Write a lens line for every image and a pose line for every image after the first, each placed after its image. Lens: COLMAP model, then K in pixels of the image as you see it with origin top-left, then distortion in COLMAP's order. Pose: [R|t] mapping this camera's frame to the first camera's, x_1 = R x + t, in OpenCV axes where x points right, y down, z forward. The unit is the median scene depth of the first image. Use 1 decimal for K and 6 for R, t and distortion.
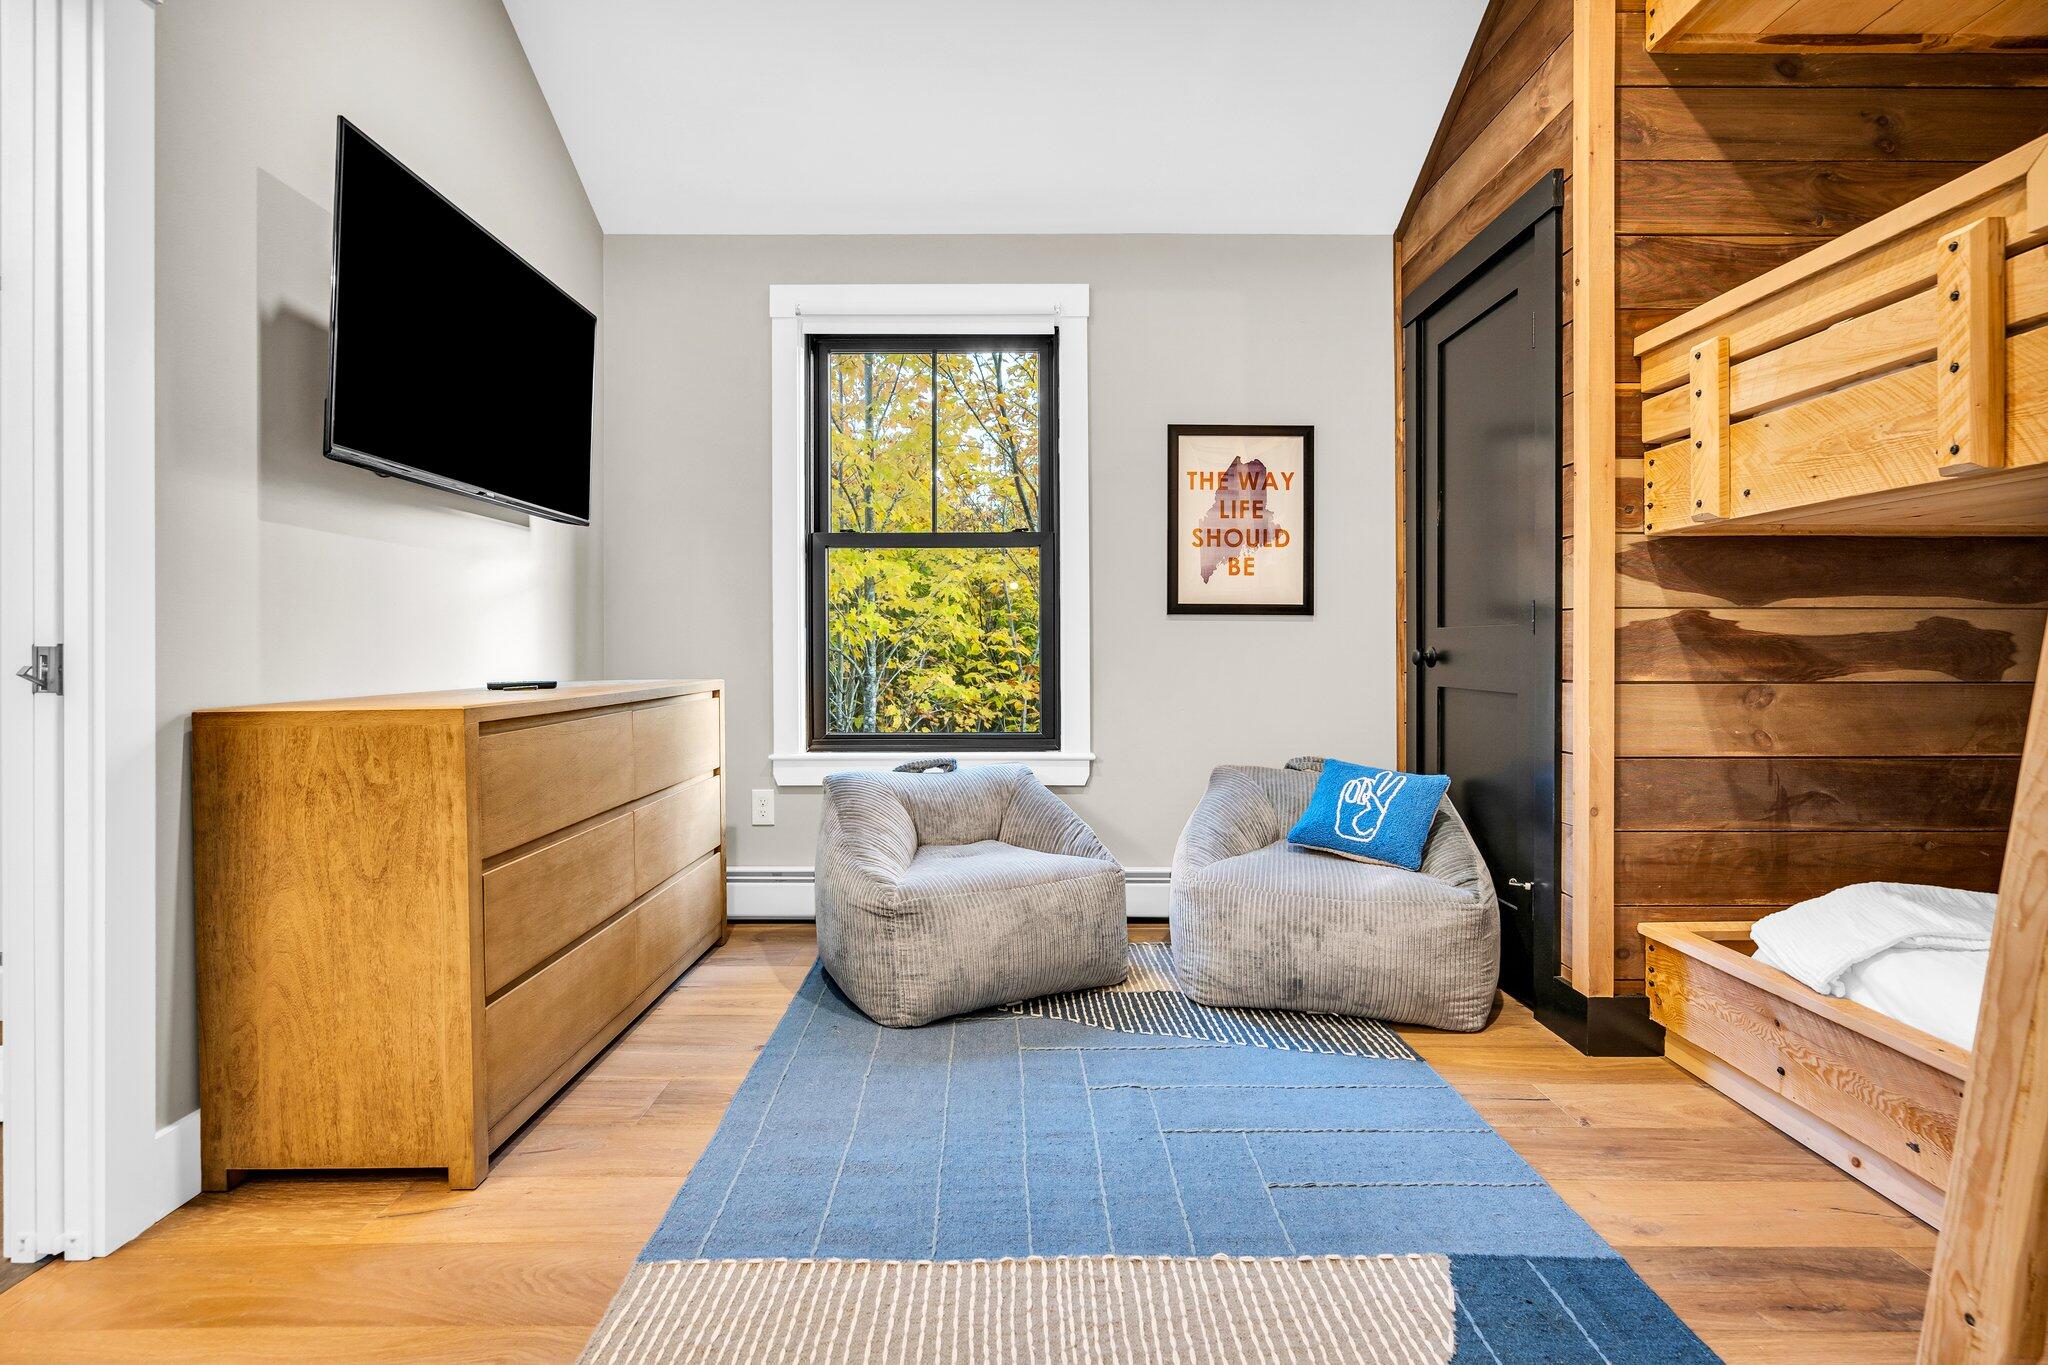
lens RADIAL K [[976.0, 0, 1023.4], [0, 976.0, 652.8], [0, 0, 1]] dist [-0.000922, 0.000098]
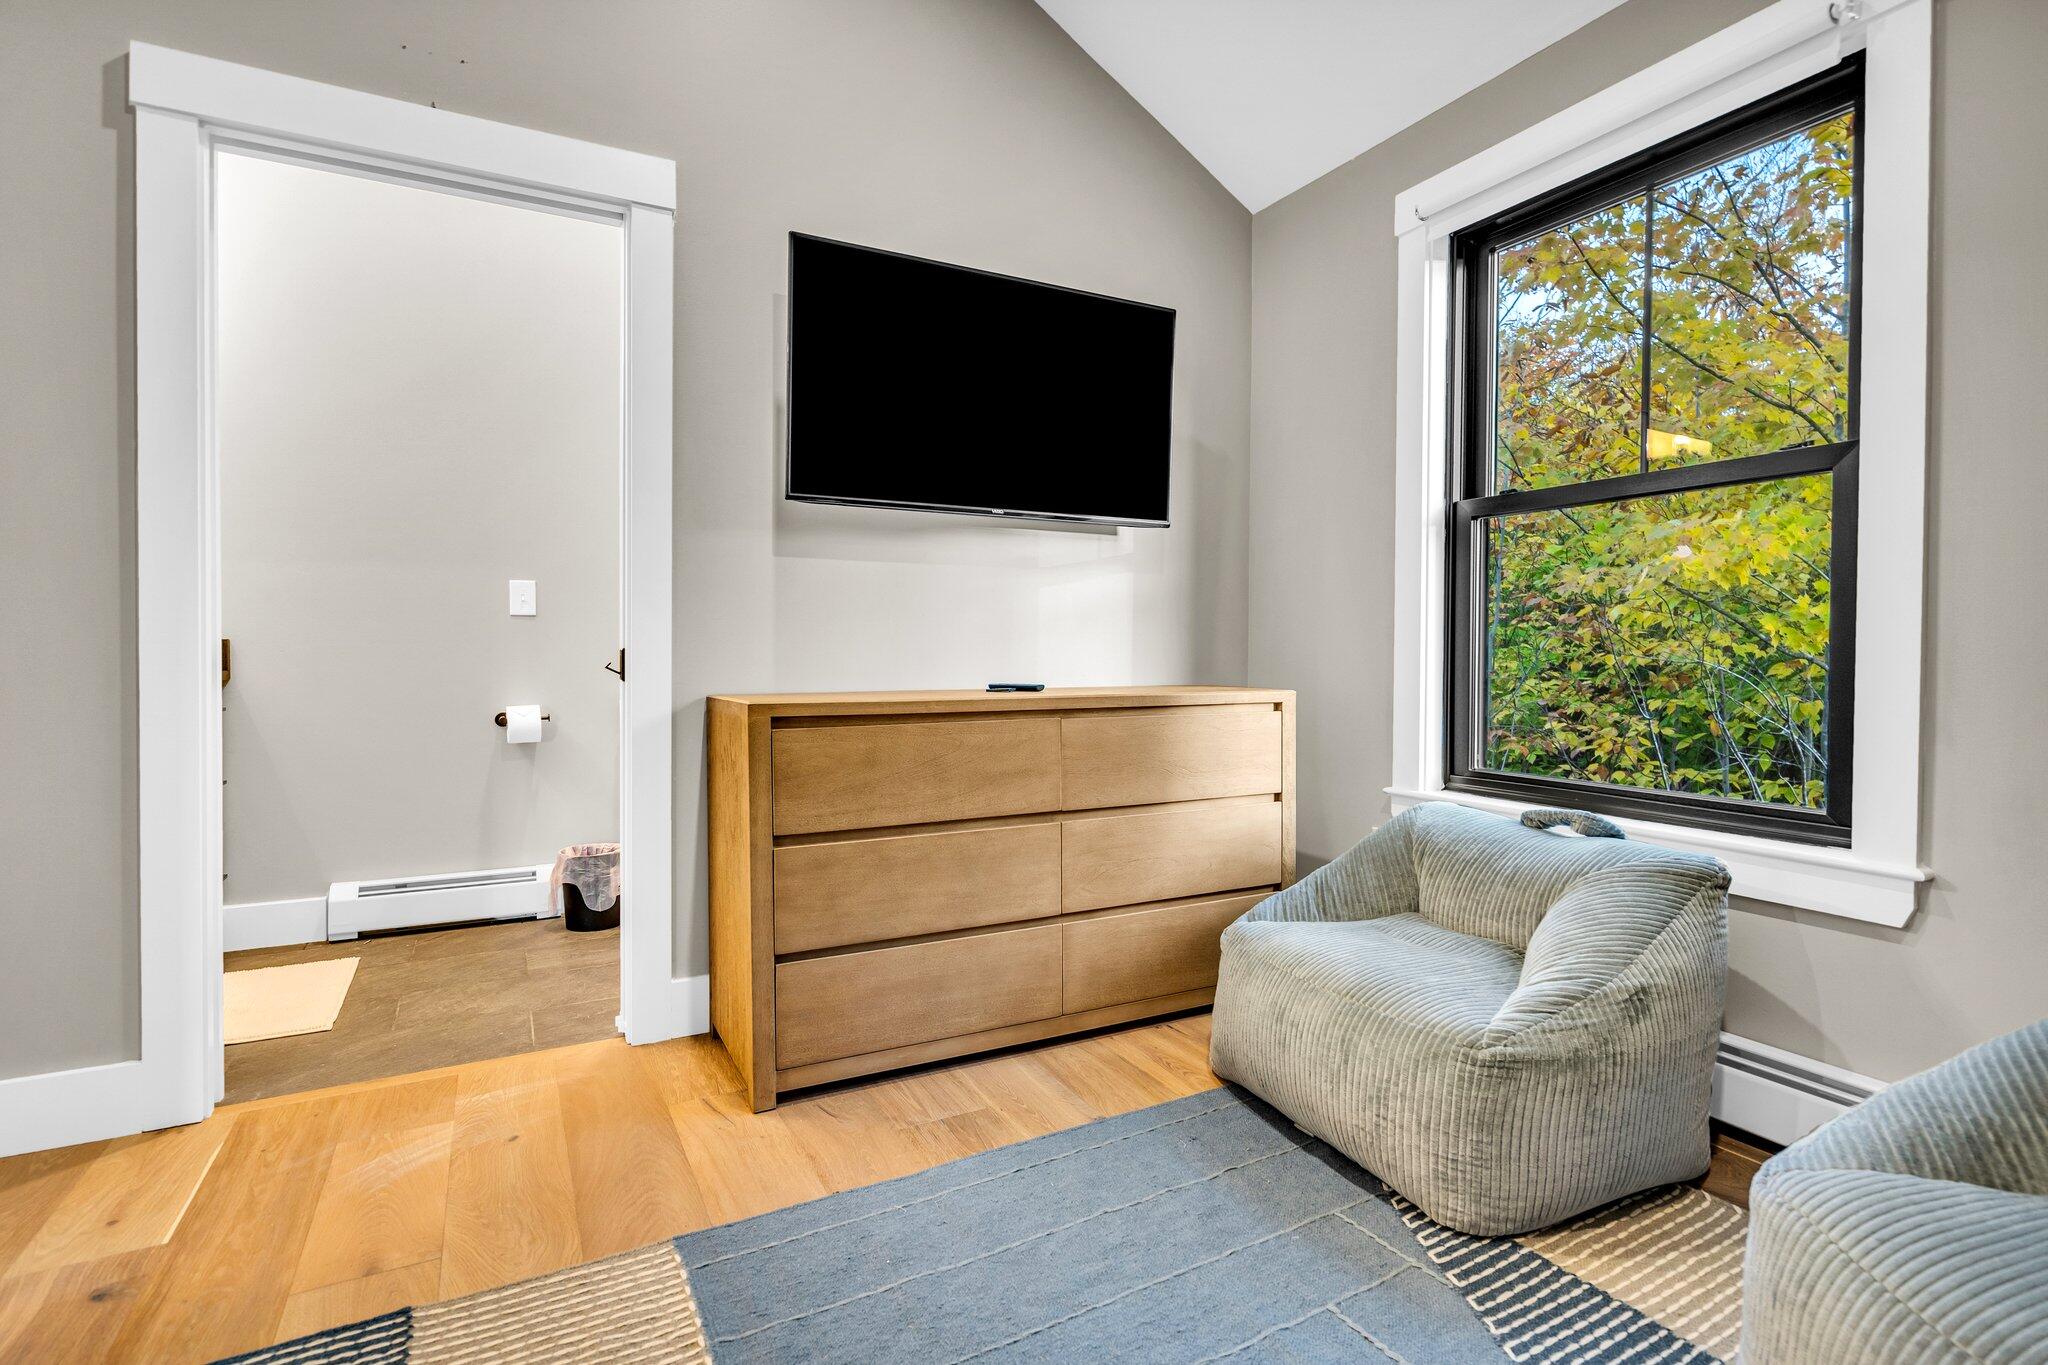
lens RADIAL K [[948.0, 0, 998.8], [0, 948.0, 667.6], [0, 0, 1]] dist [0.001012, 0.000365]
pose [[0.460892, 0.017953, -0.887275, 0.403009], [-0.007135, 0.999838, 0.016525, -0.005513], [0.887428, -0.001286, 0.460945, 0.514343]]
